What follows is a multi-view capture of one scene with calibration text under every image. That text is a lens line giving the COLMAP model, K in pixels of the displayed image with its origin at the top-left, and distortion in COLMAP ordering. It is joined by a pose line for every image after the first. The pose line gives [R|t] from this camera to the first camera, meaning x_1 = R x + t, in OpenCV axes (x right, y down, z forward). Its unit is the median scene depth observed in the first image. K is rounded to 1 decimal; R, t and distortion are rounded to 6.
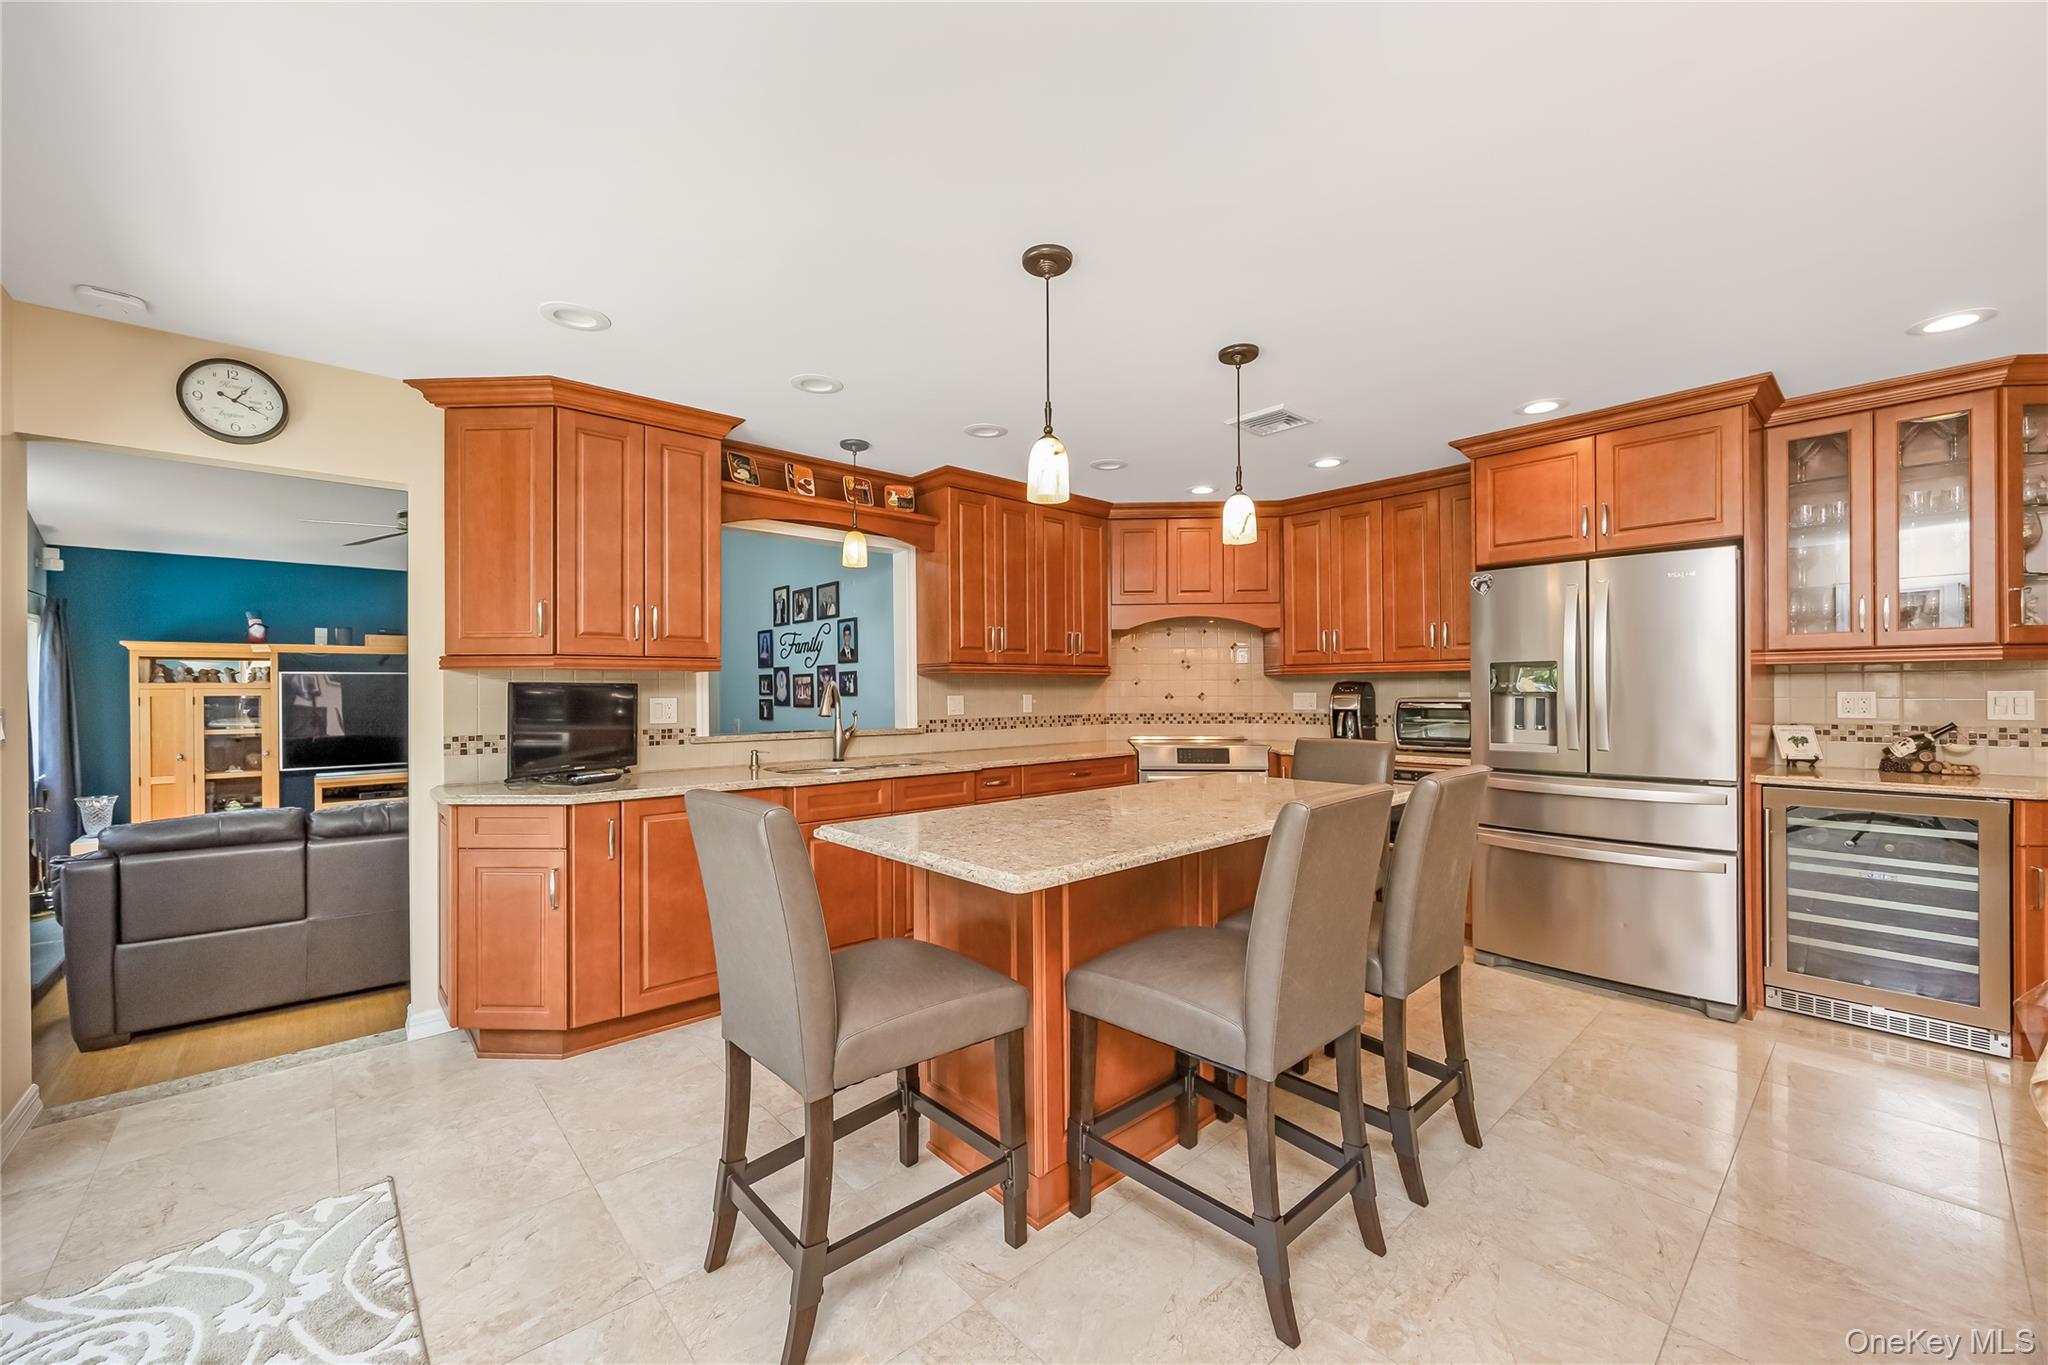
lens RADIAL K [[810.4, 0, 1030.0], [0, 810.4, 690.1], [0, 0, 1]] dist [-0.001759, -0.000037]
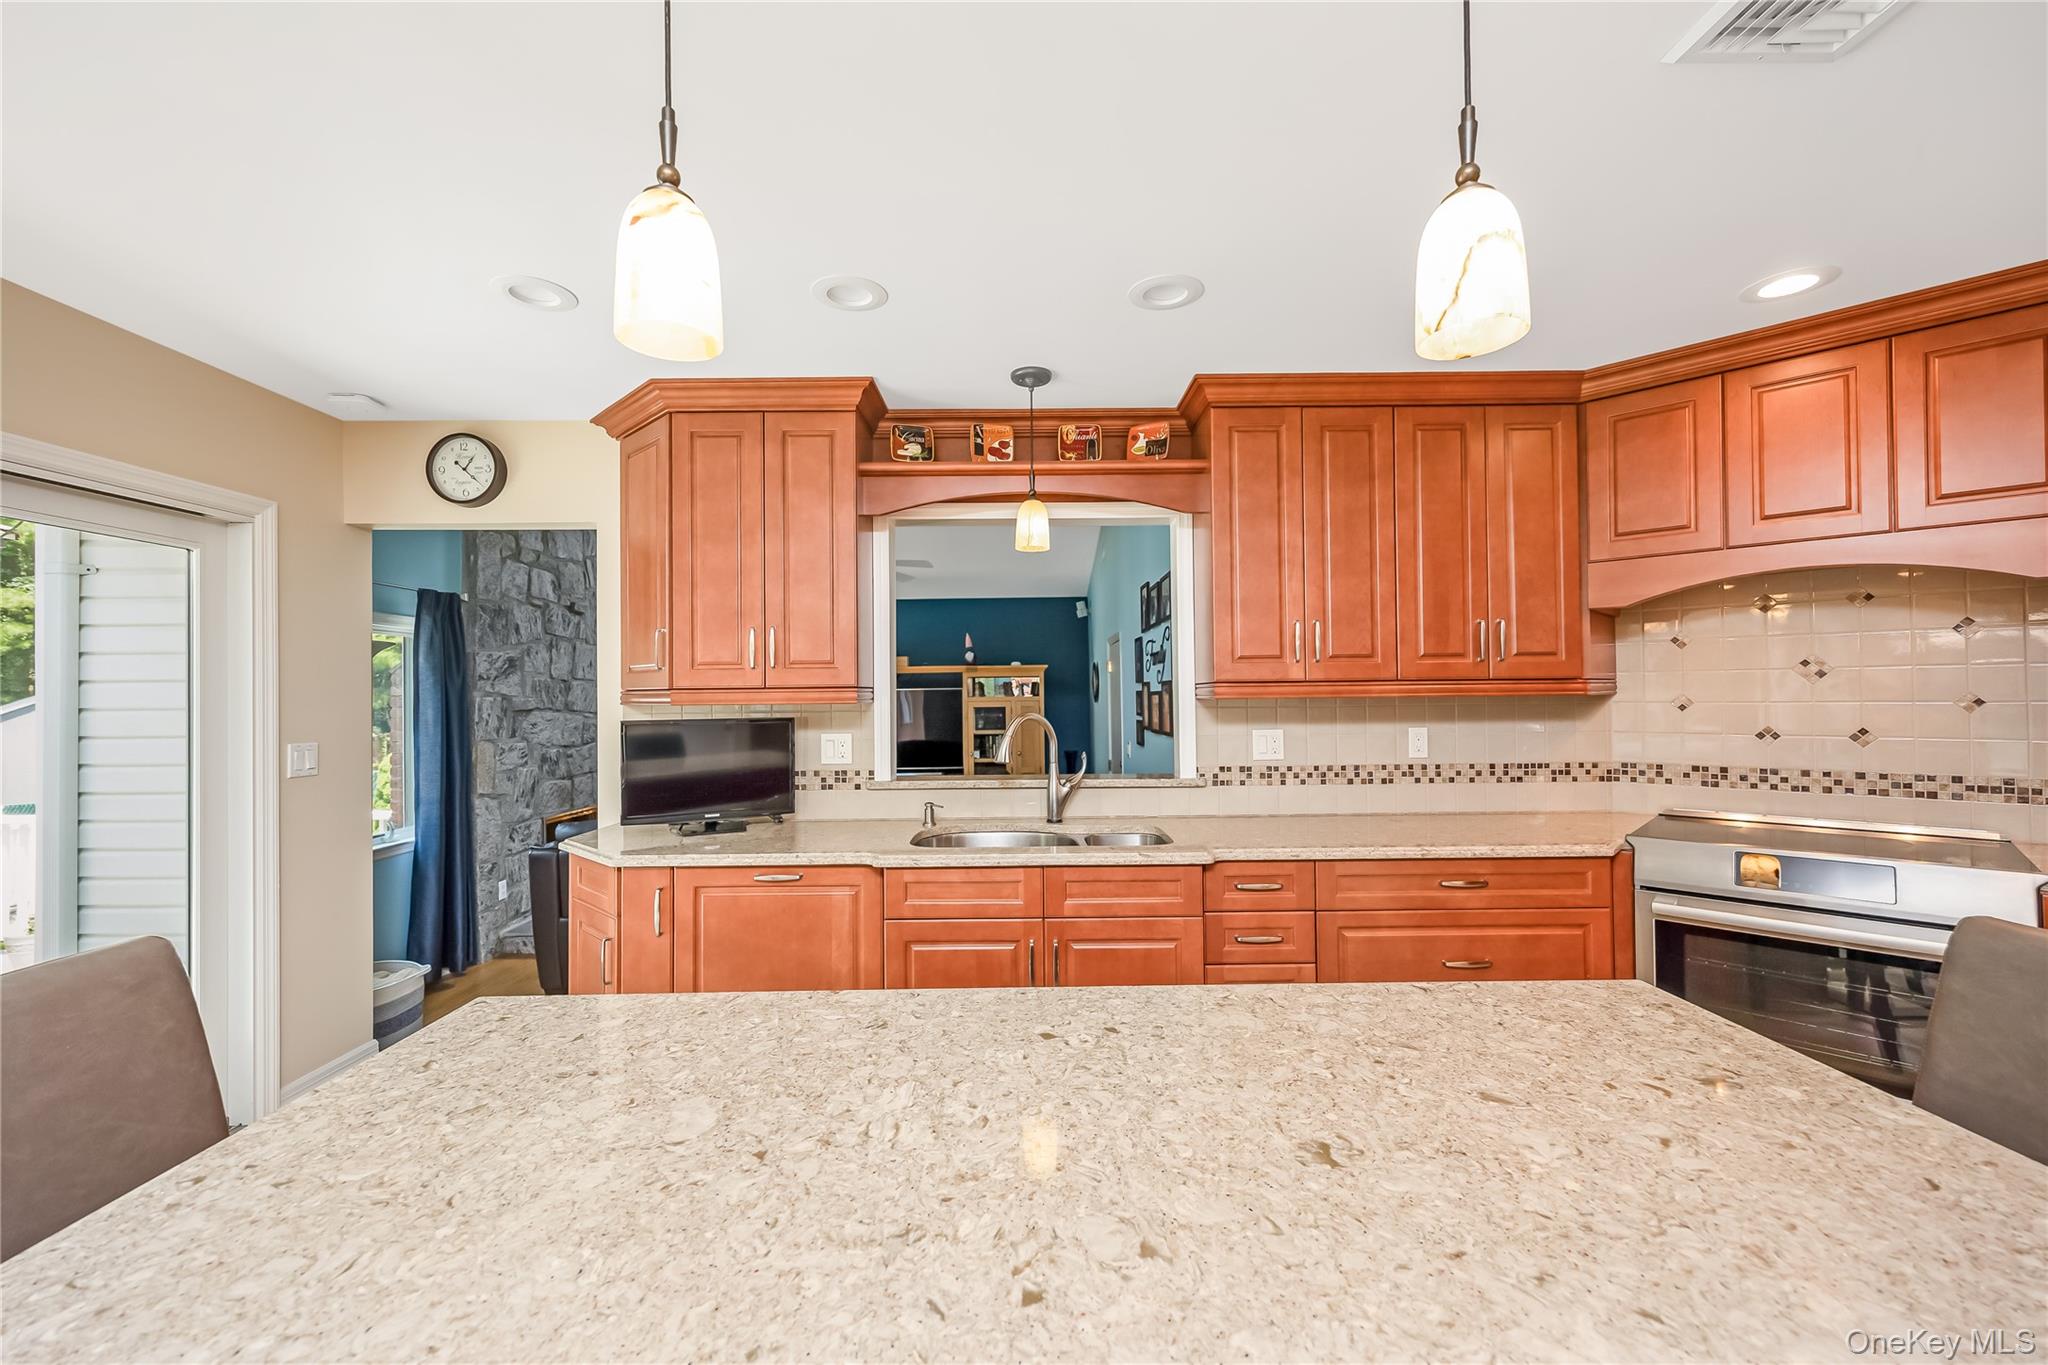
lens RADIAL K [[806.8, 0, 1085.2], [0, 806.8, 690.7], [0, 0, 1]] dist [0.004211, 0.000095]
pose [[0.740880, -0.000761, -0.671637, 0.303664], [0.005976, 0.999967, 0.005459, -0.038067], [0.671611, -0.008058, 0.740860, 0.549834]]
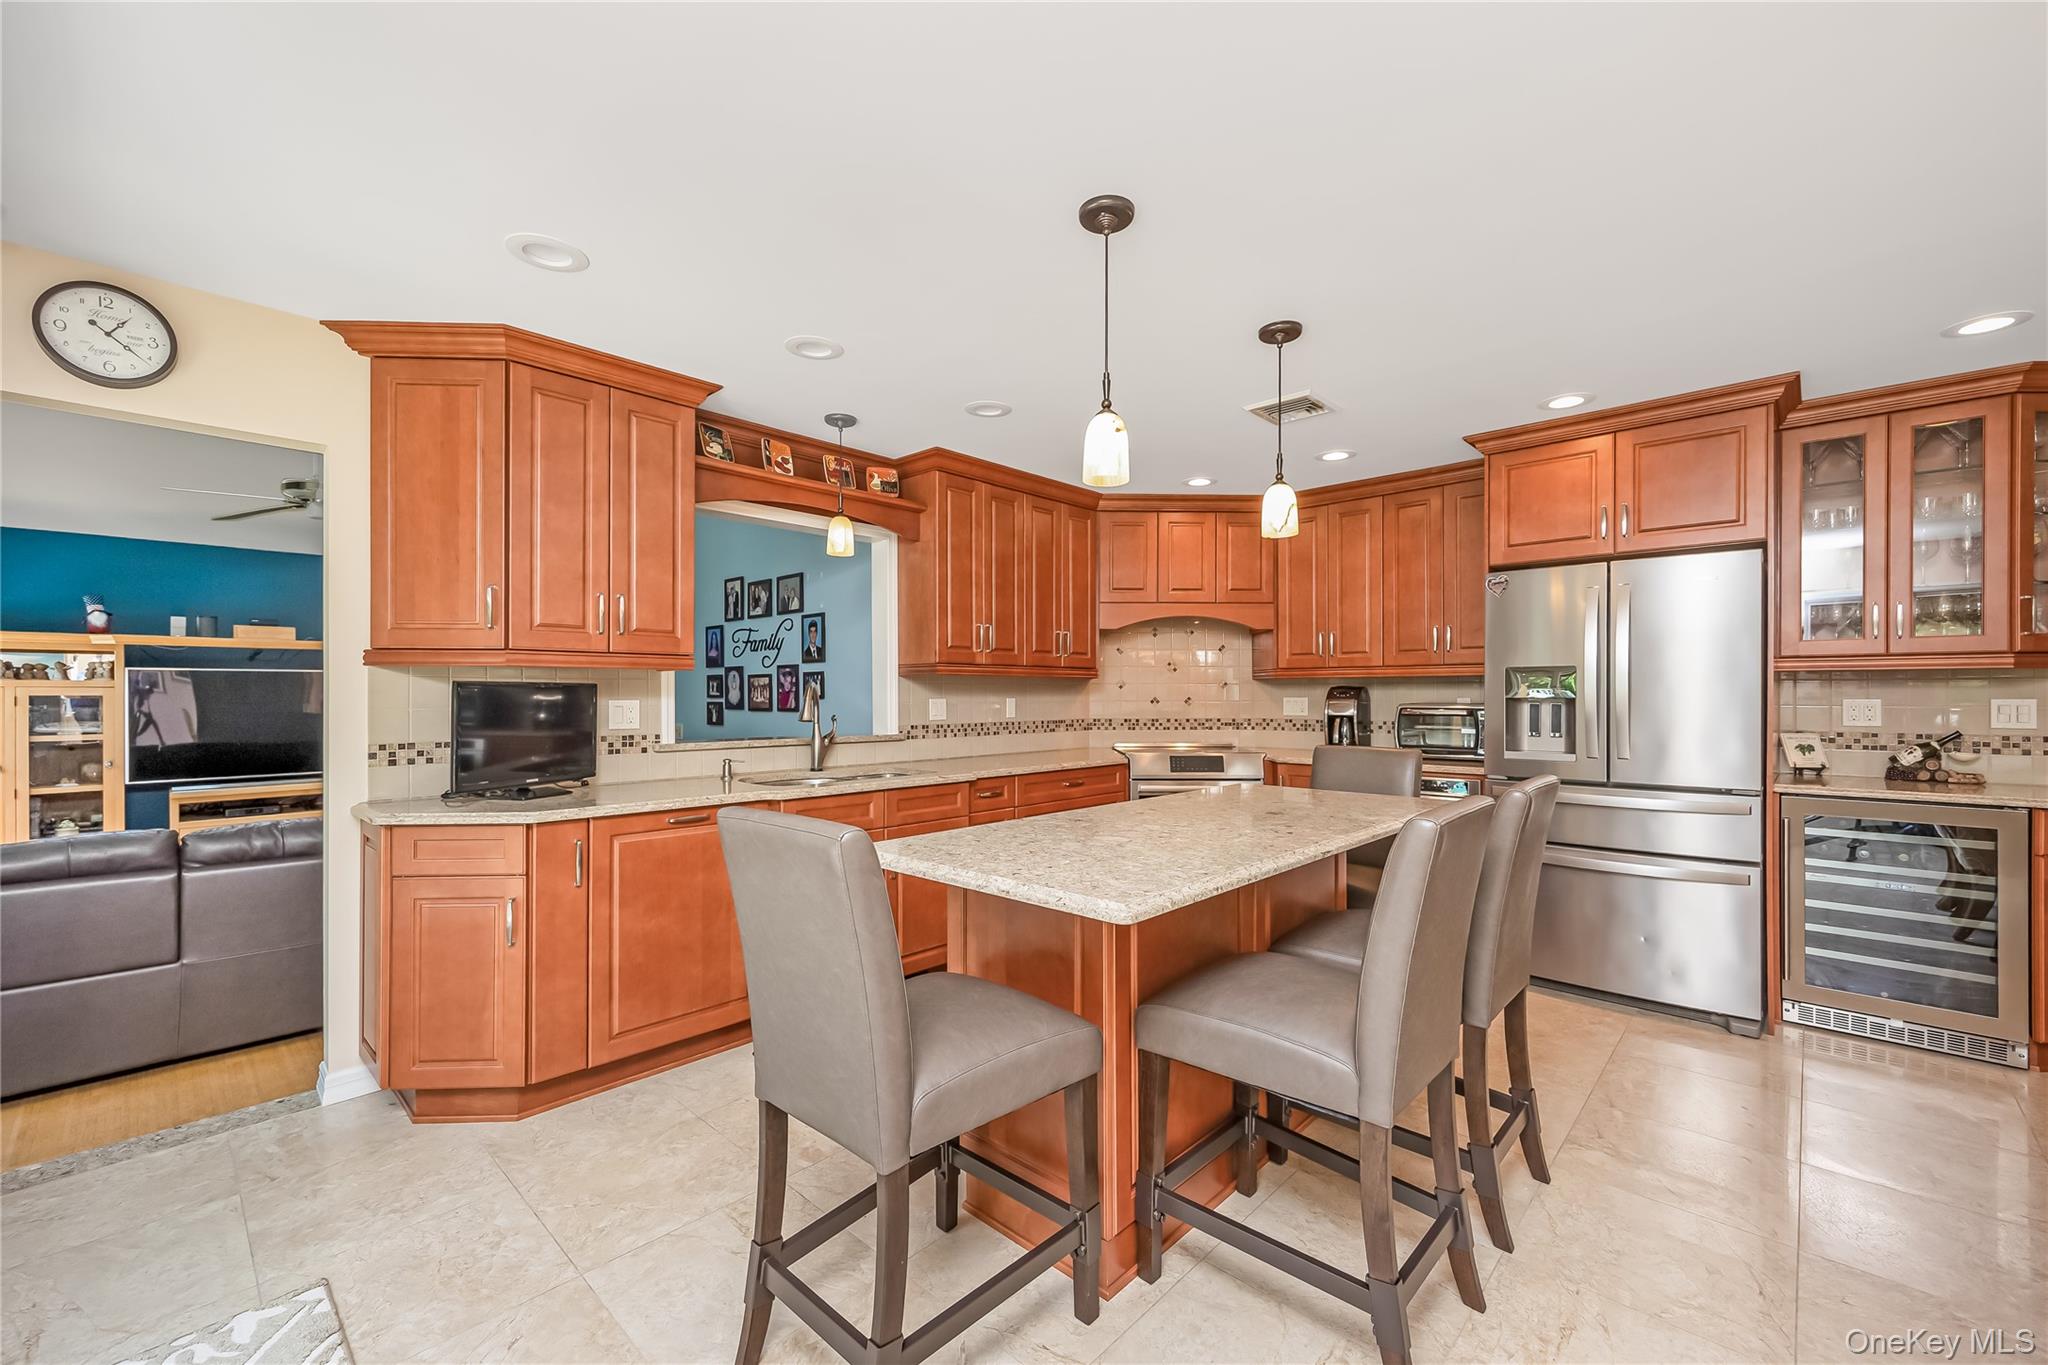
lens RADIAL K [[848.2, 0, 1023.2], [0, 848.2, 694.5], [0, 0, 1]] dist [0.011760, -0.002433]
pose [[0.996696, 0.005027, 0.081071, -0.095416], [-0.005071, 0.999987, 0.000348, 0.001031], [-0.081069, -0.000758, 0.996708, 0.044484]]
